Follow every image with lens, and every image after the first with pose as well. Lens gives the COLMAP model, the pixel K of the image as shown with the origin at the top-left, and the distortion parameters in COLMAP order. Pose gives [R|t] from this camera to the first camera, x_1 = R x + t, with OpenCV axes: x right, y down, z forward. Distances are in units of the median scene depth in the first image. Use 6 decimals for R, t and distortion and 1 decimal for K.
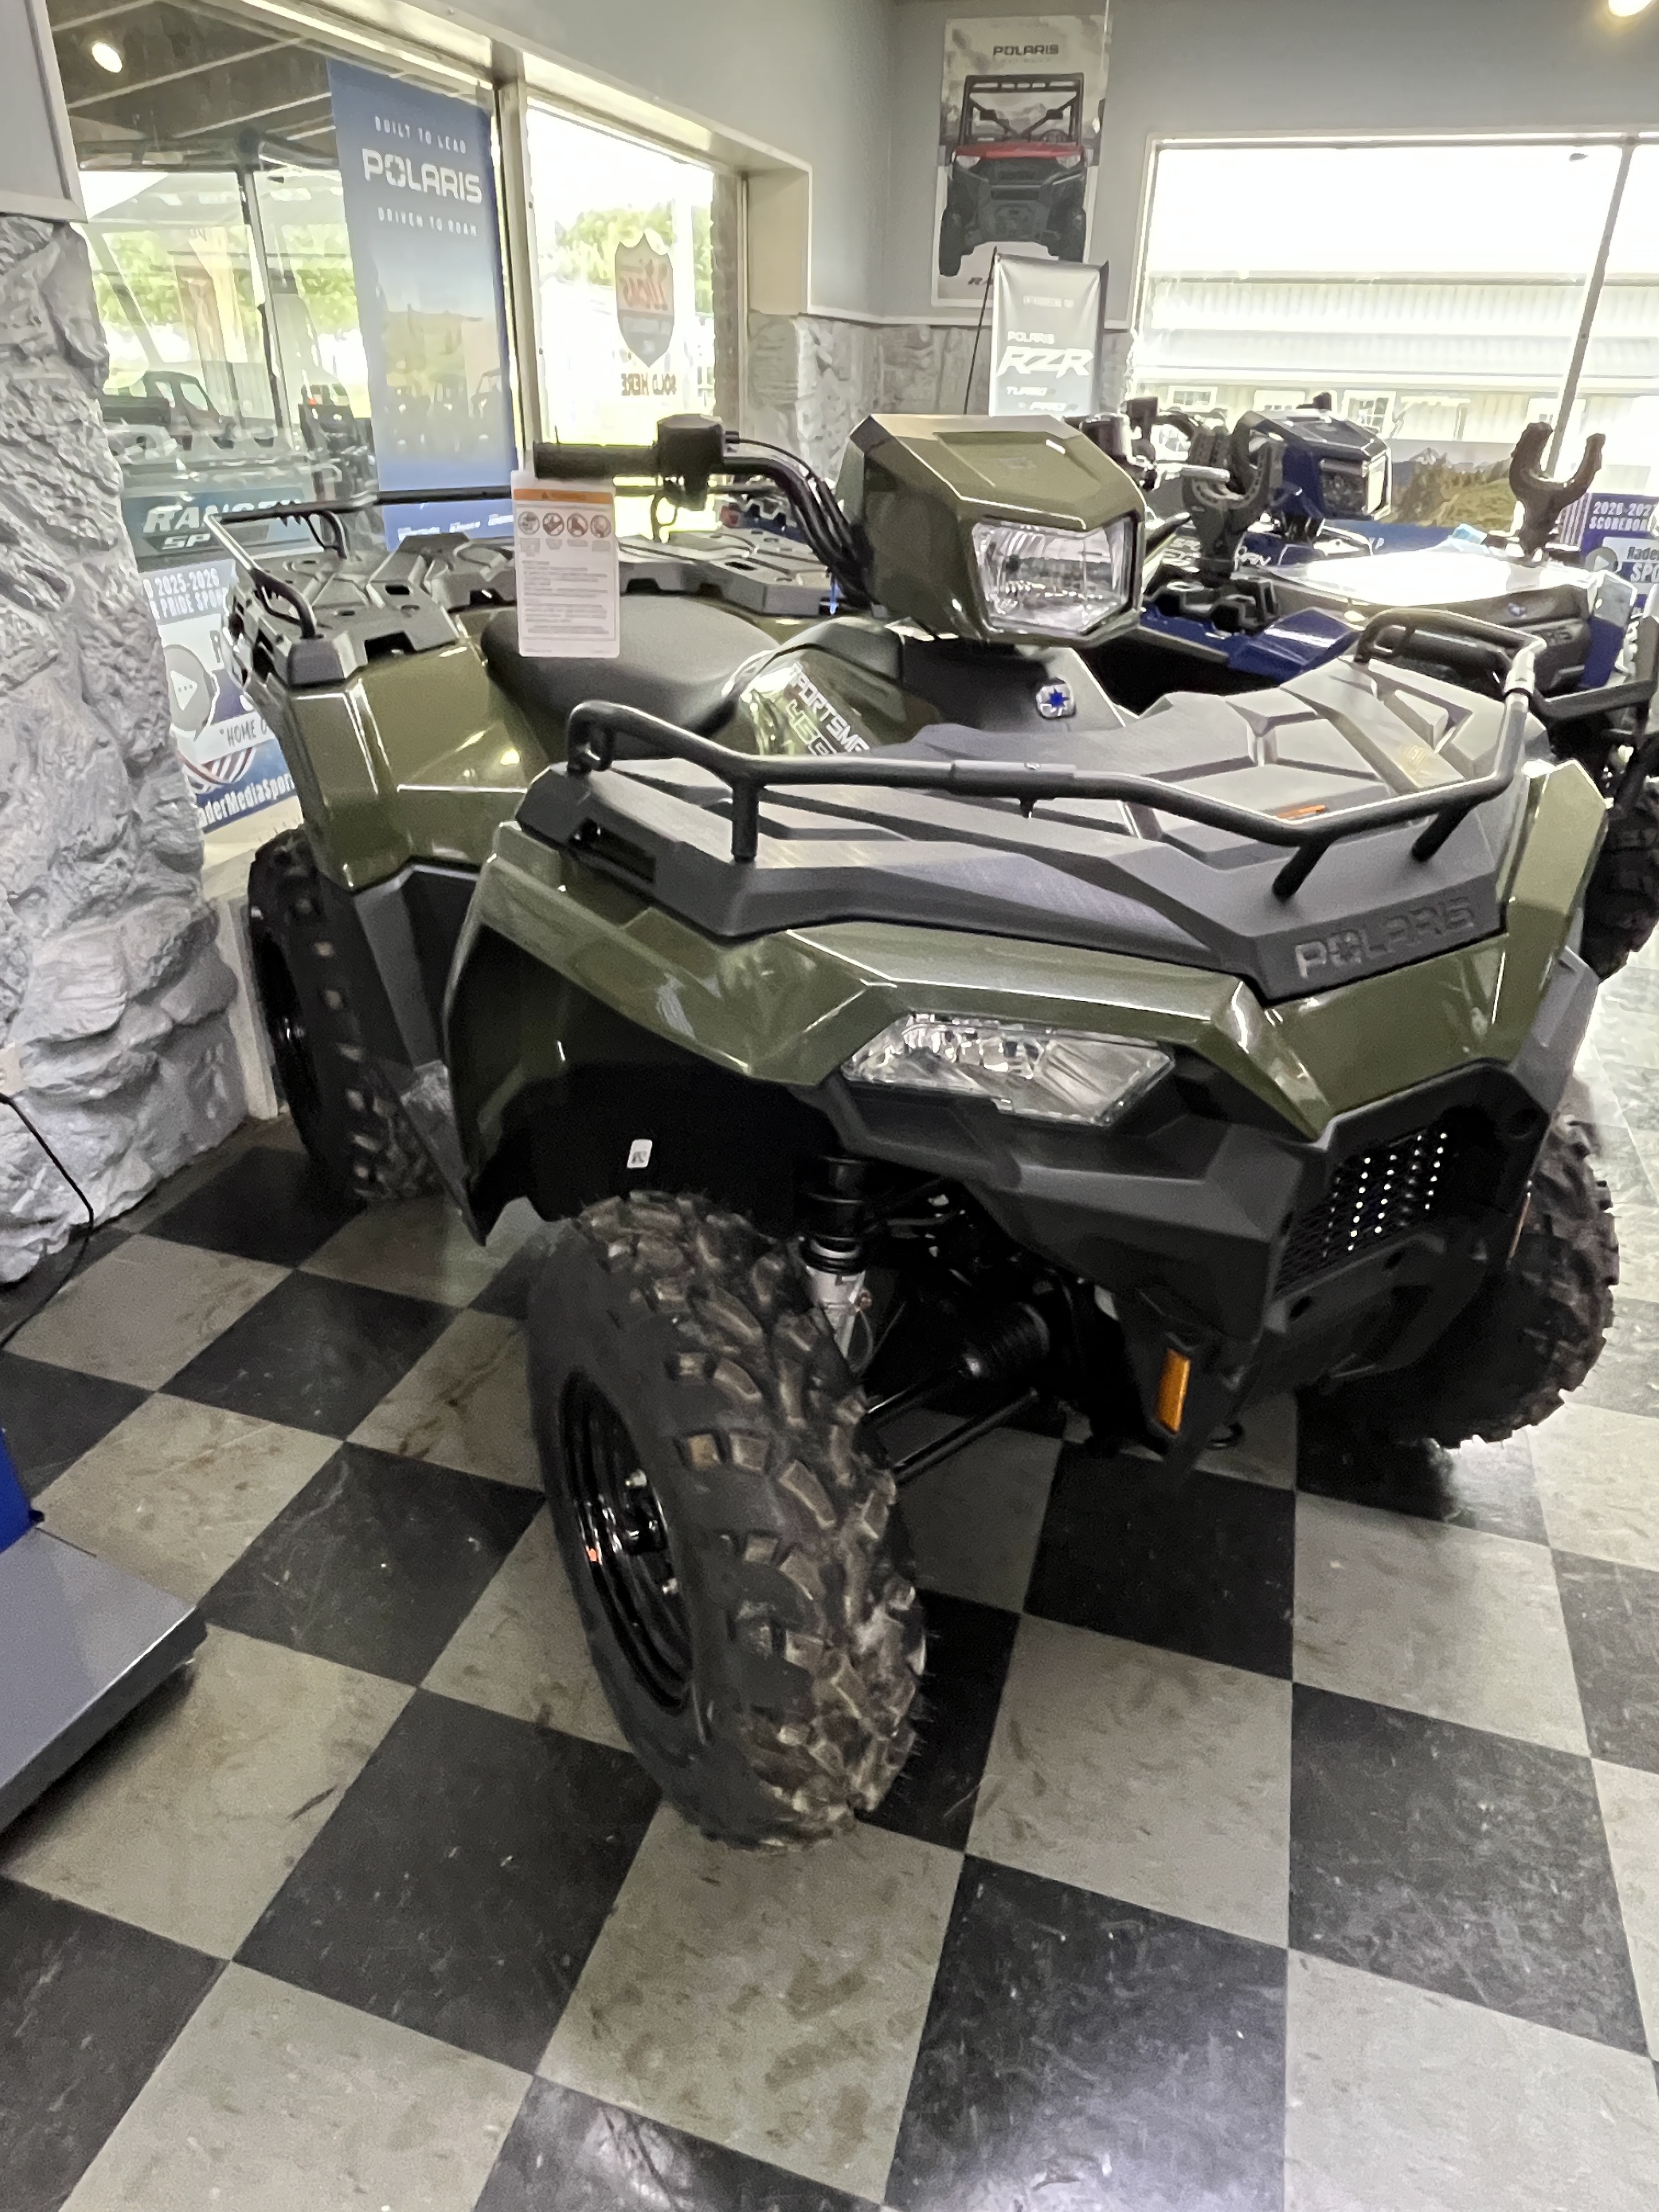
lens RADIAL K [[1338.4, 0, 831.0], [0, 1338.4, 1109.7], [0, 0, 1]] dist [0.000998, 0.003356]
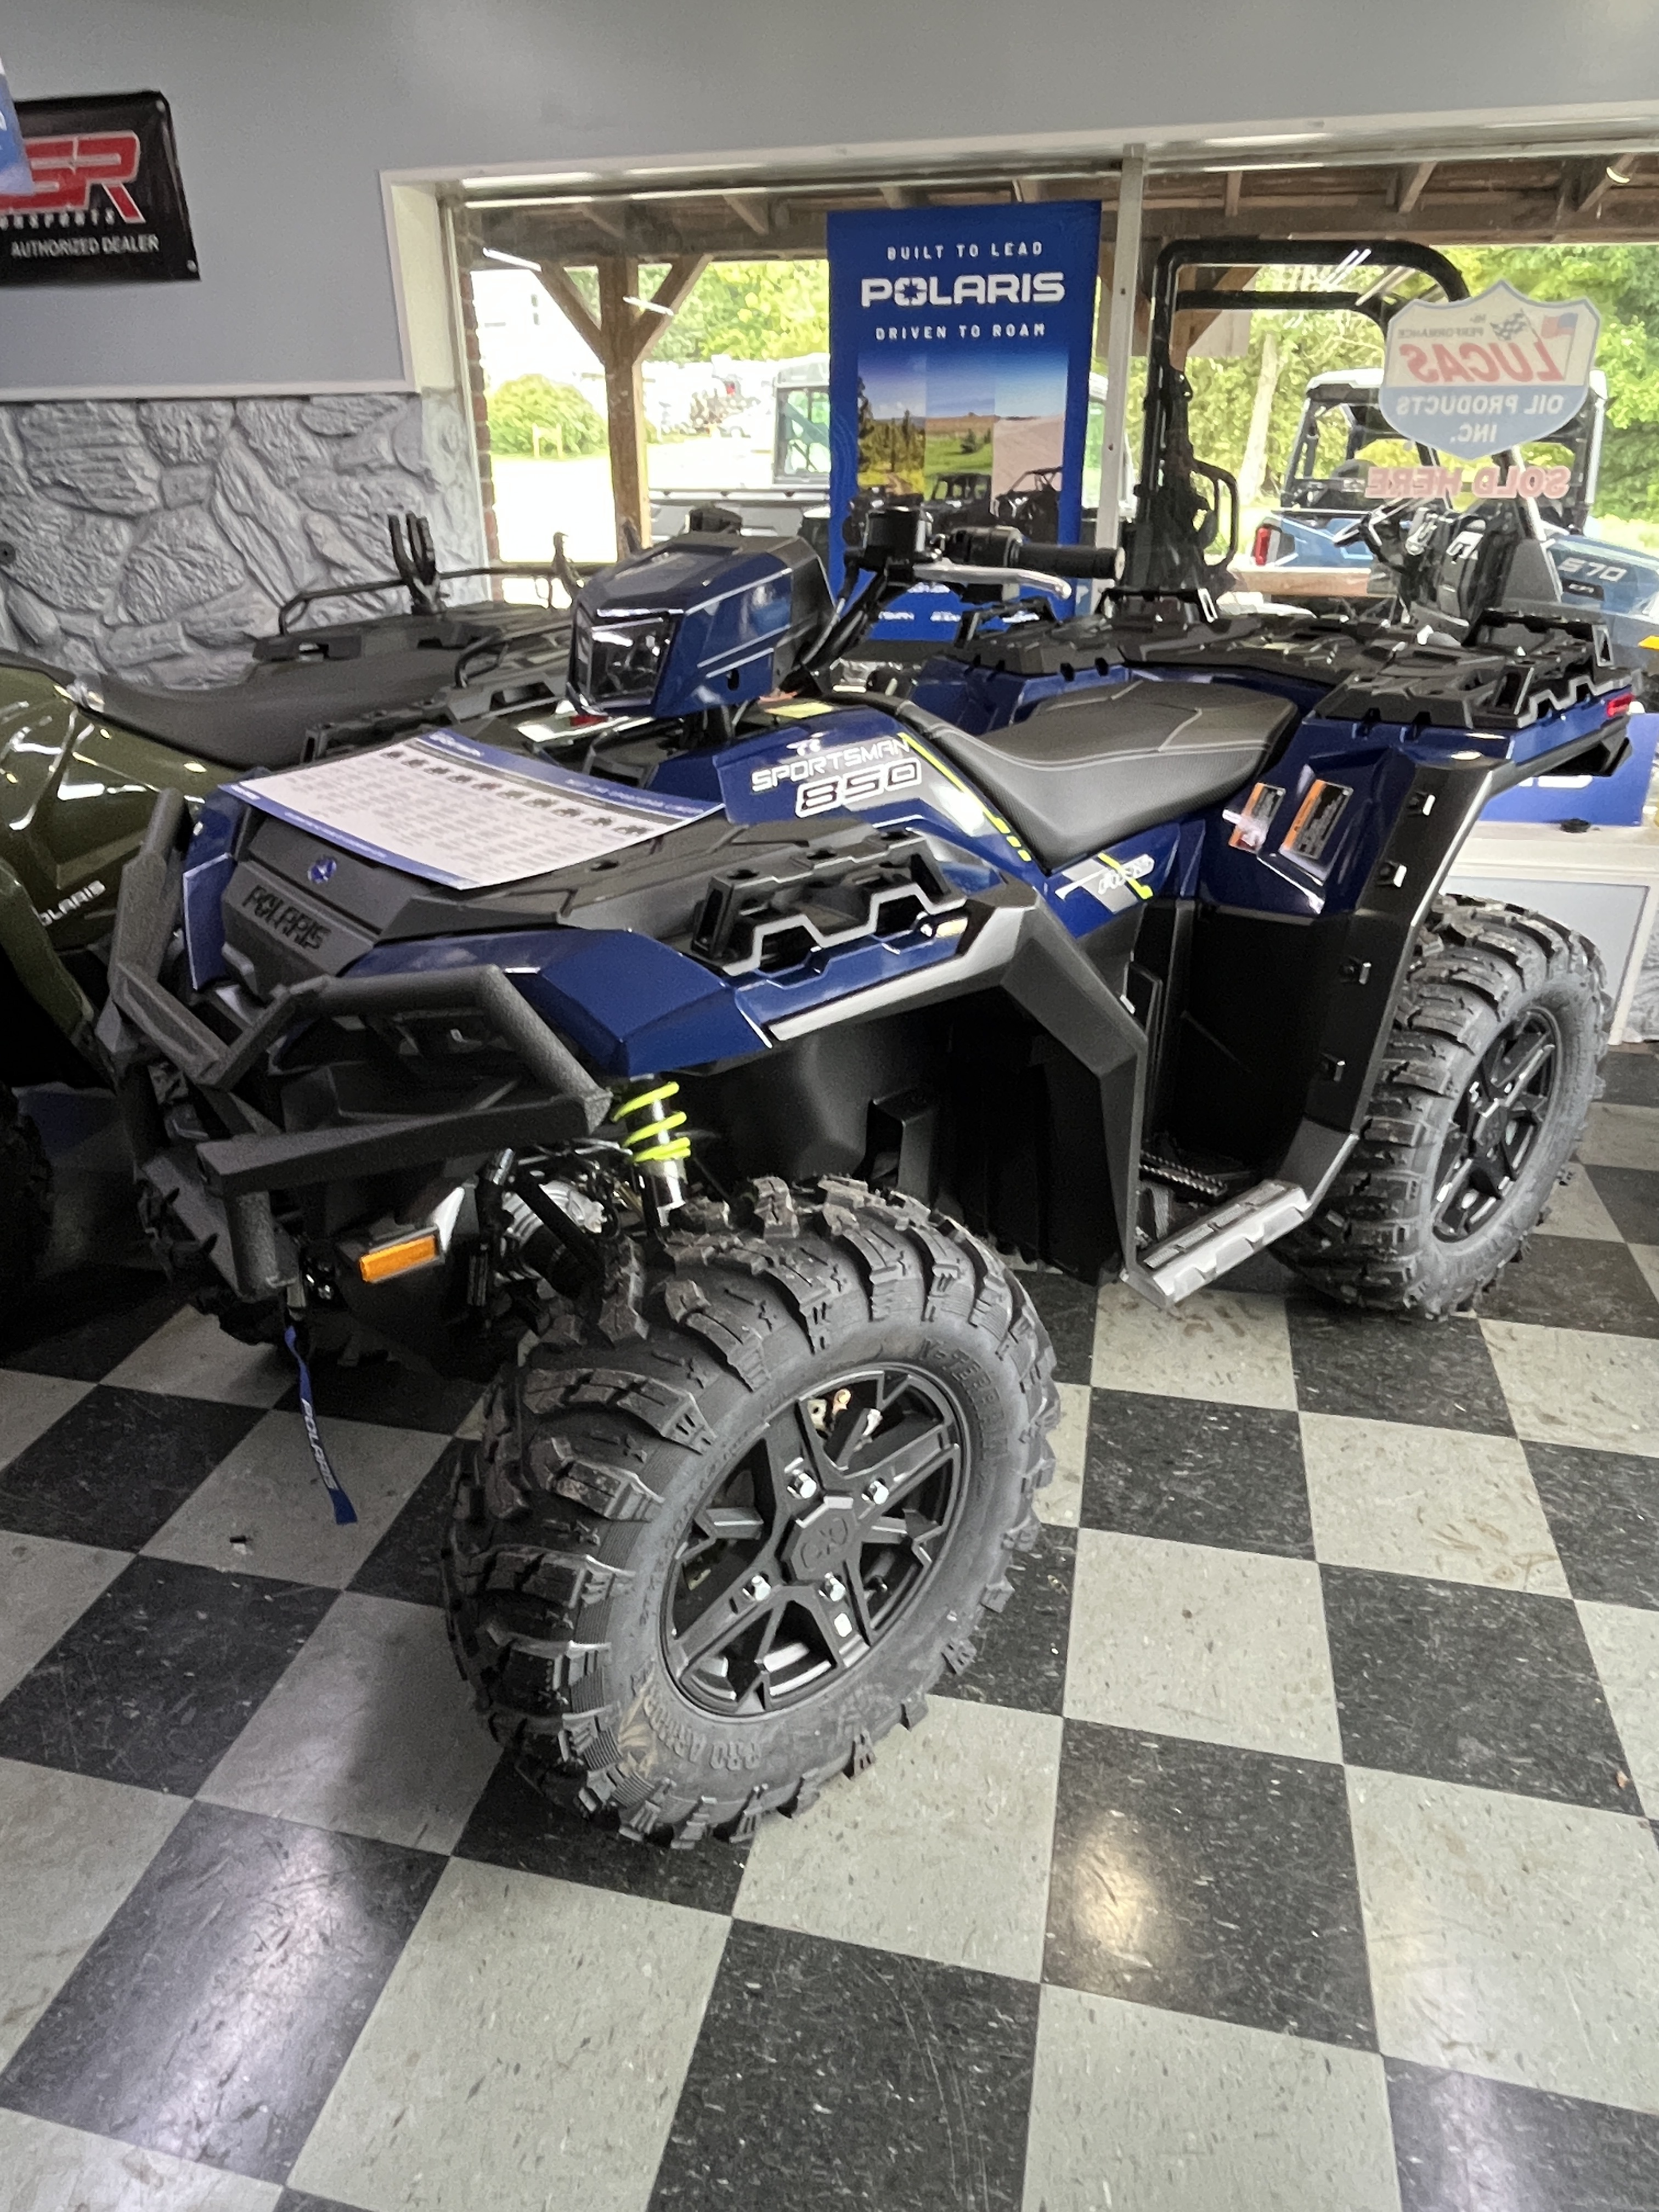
lens RADIAL K [[1338.4, 0, 832.5], [0, 1338.4, 1103.1], [0, 0, 1]] dist [0.000998, 0.003356]
pose [[0.093789, 0.416774, -0.904159, 0.930909], [-0.471123, 0.818624, 0.328477, -0.497954], [0.877067, 0.395163, 0.273130, 0.923200]]
